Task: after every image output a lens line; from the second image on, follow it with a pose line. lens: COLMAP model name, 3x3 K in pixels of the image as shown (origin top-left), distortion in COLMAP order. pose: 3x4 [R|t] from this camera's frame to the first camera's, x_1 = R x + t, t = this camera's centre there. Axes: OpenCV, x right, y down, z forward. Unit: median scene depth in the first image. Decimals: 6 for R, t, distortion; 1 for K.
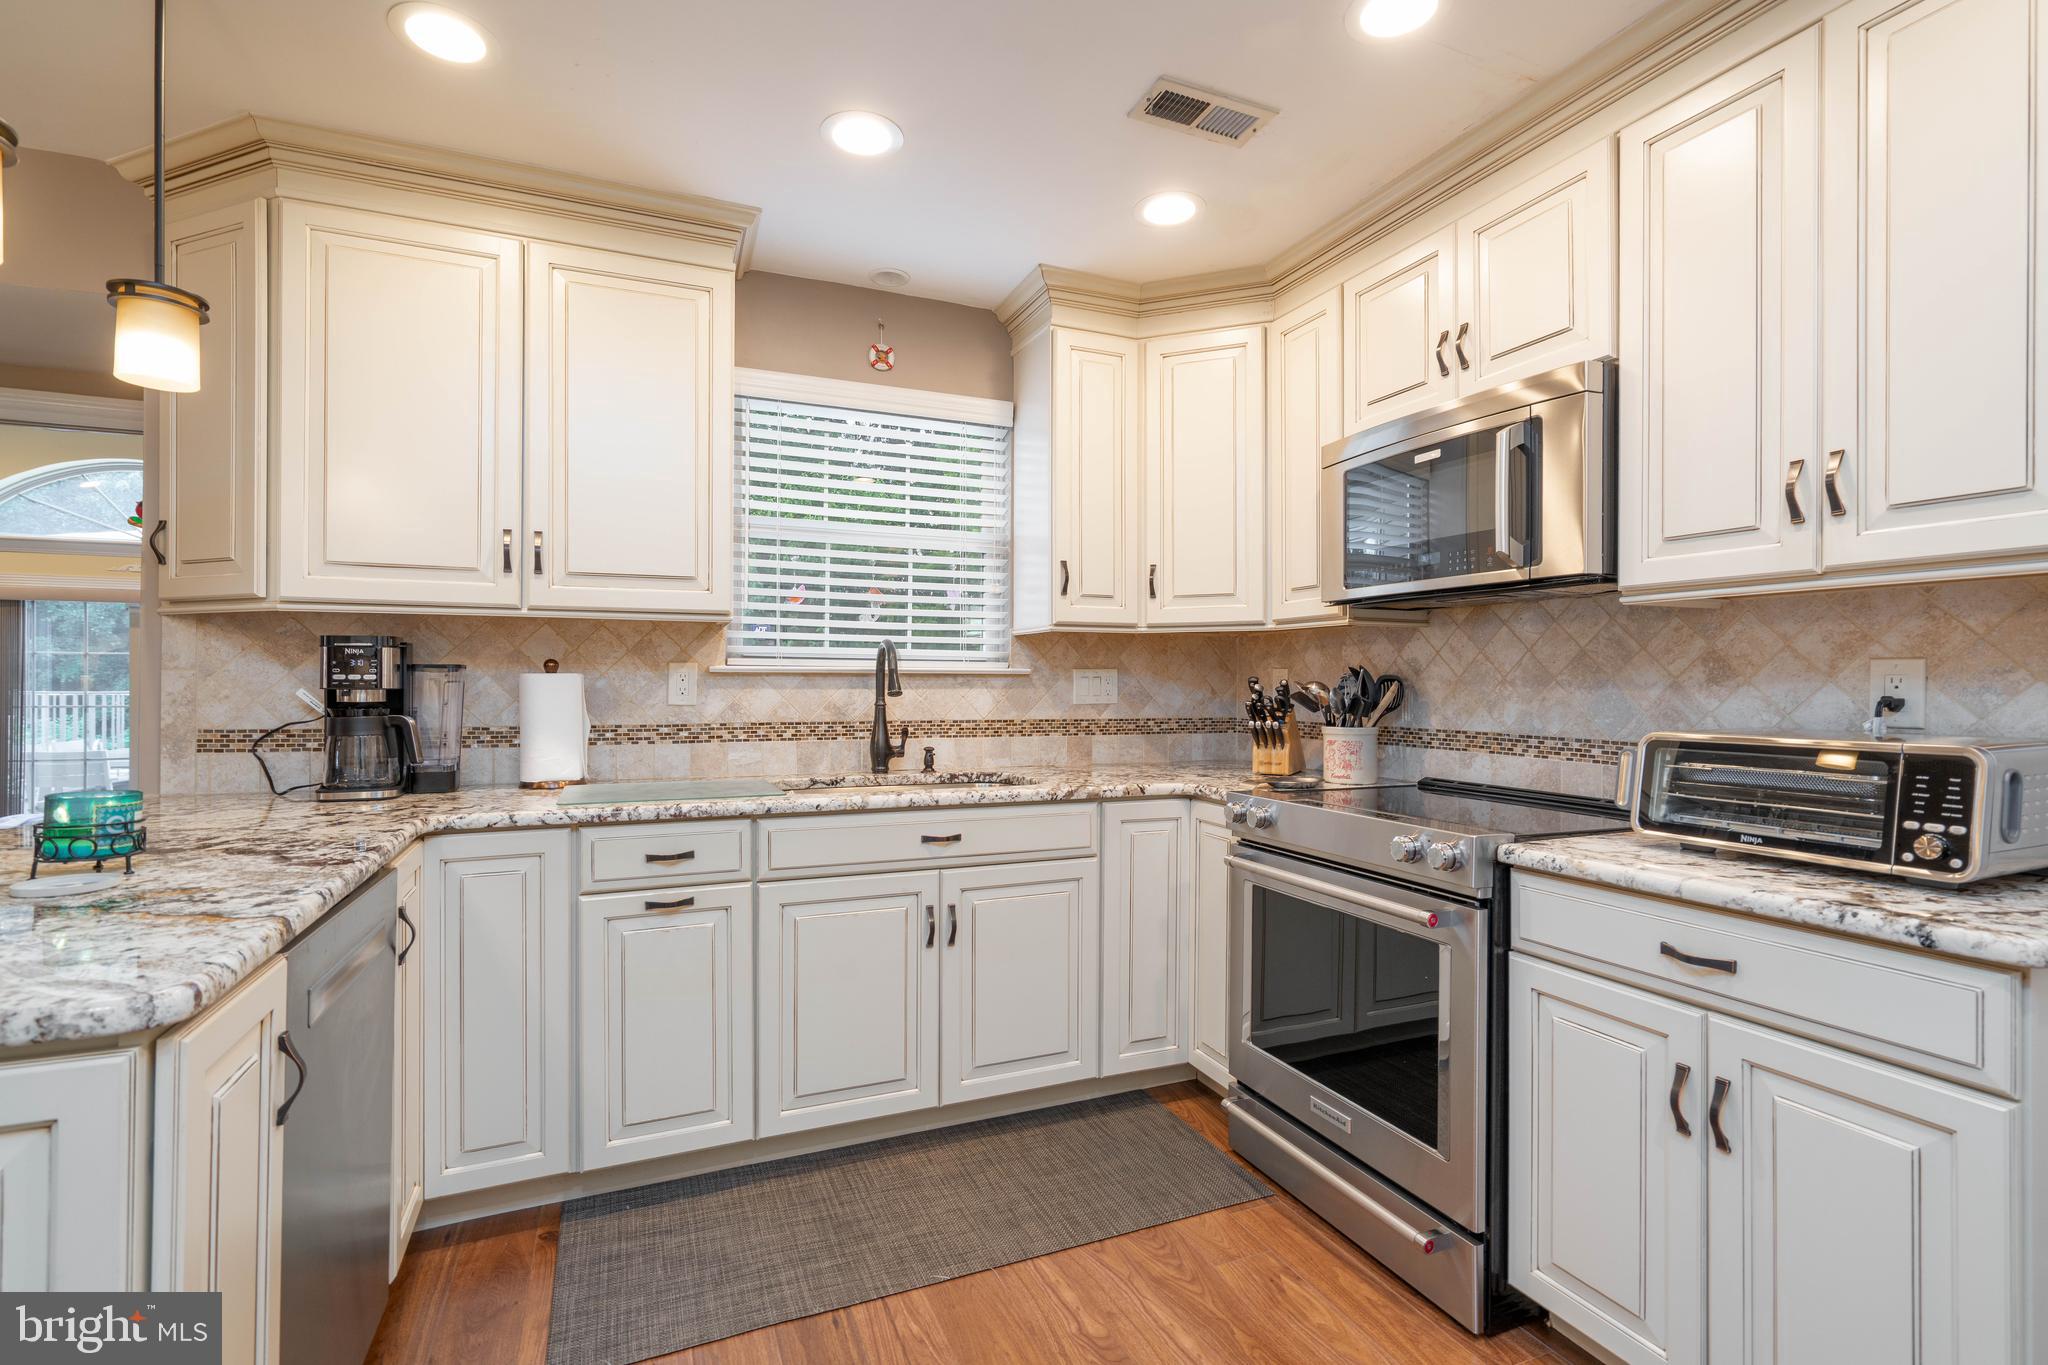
lens RADIAL K [[941.1, 0, 1022.7], [0, 941.1, 678.4], [0, 0, 1]] dist [-0.010201, 0.005043]
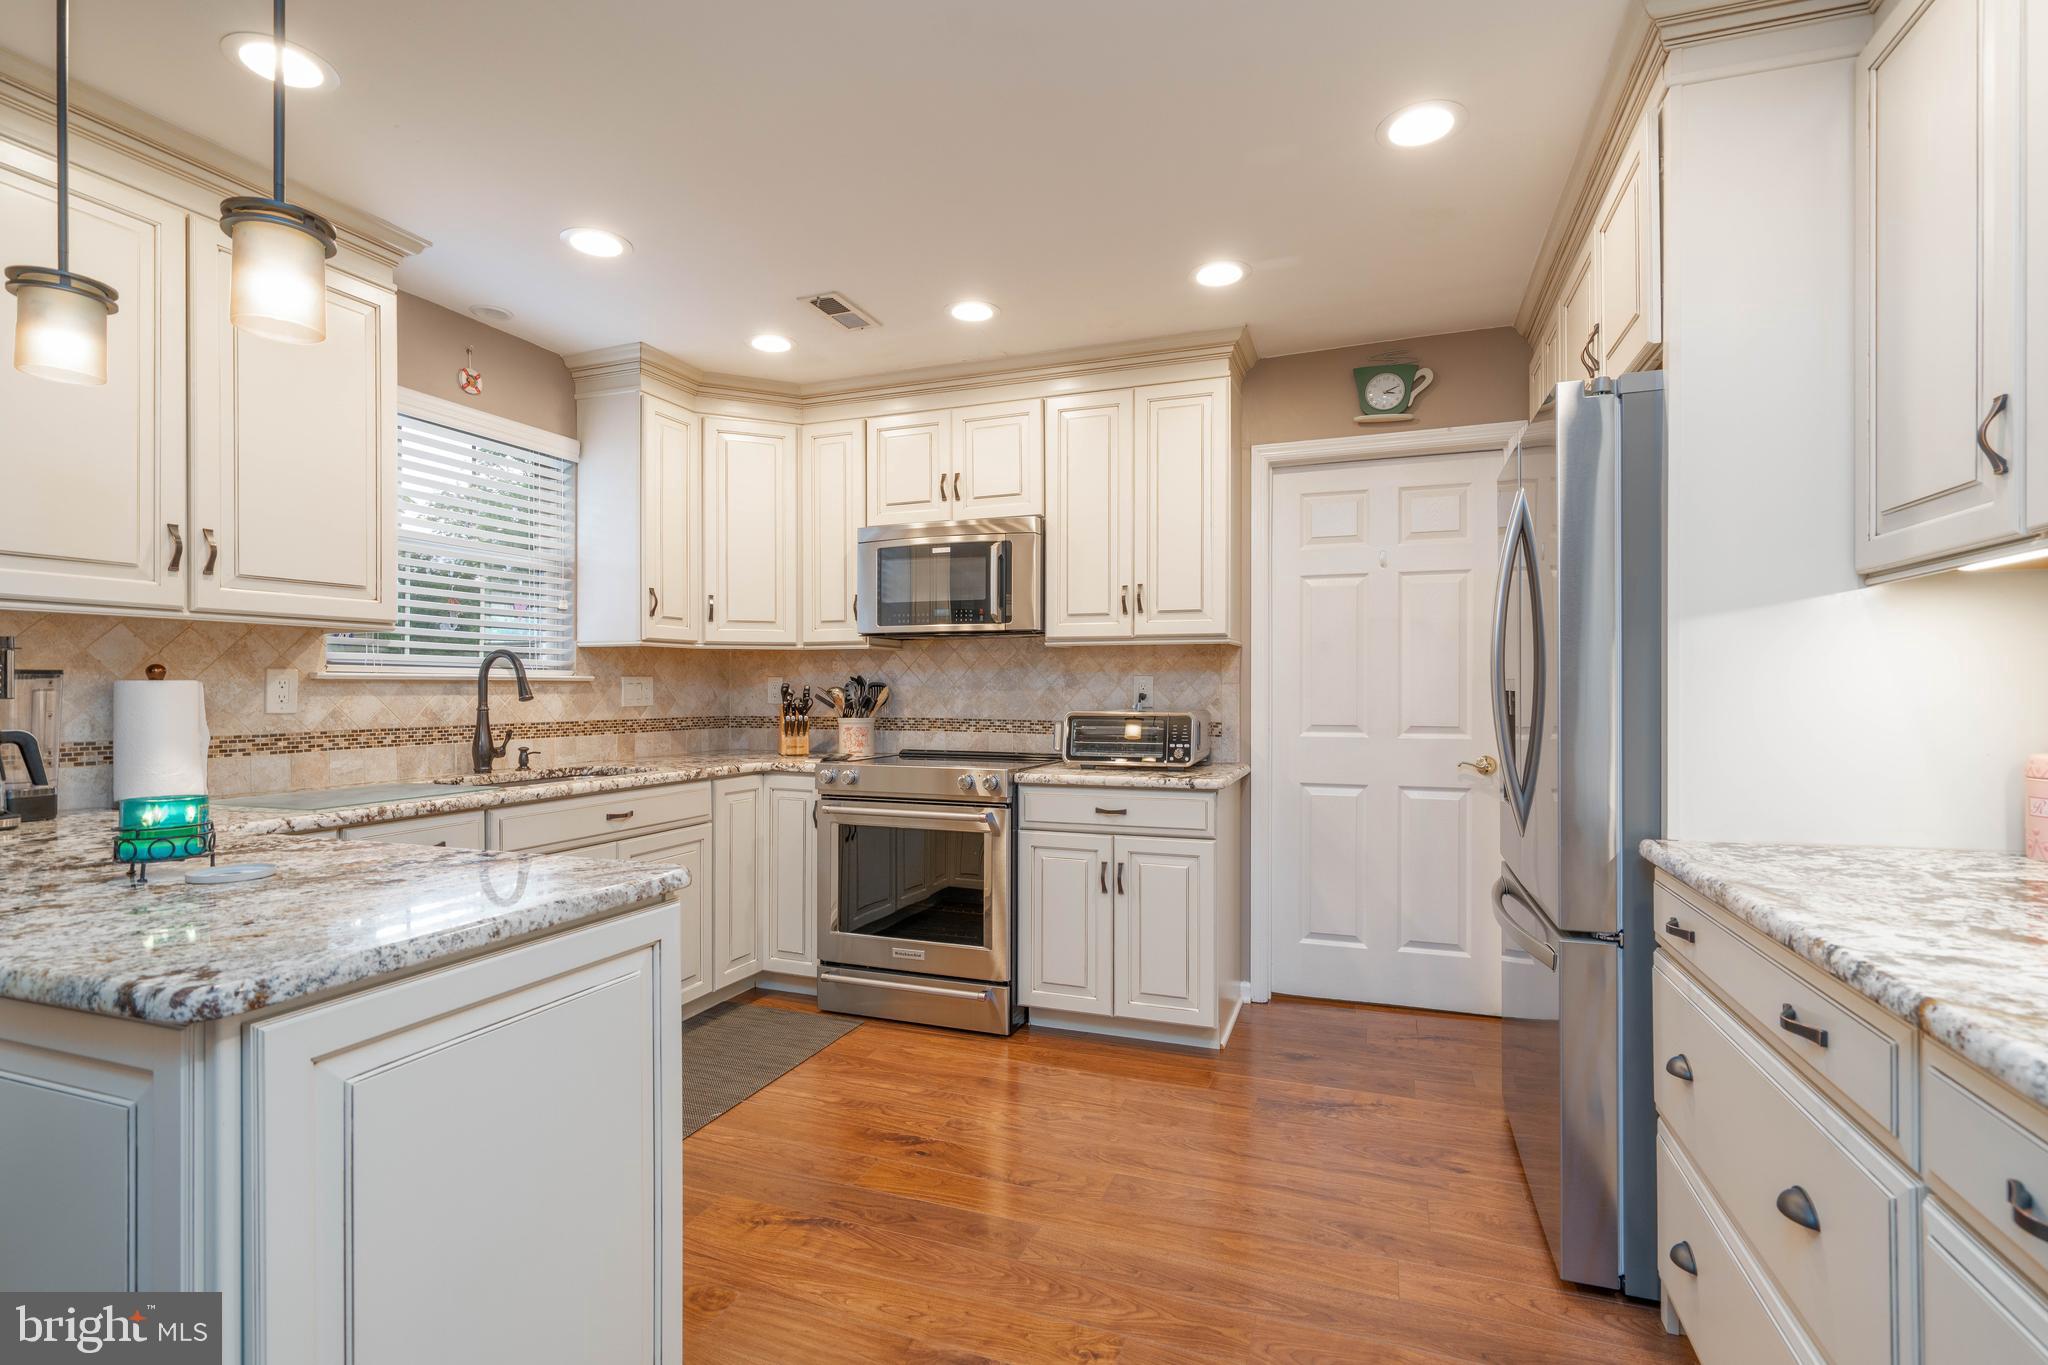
lens RADIAL K [[941.1, 0, 1017.6], [0, 941.1, 691.8], [0, 0, 1]] dist [-0.010201, 0.005043]
pose [[0.692740, -0.006647, 0.721157, -0.586939], [-0.000089, 0.999957, 0.009302, -0.002808], [-0.721188, -0.006508, 0.692709, -0.215028]]
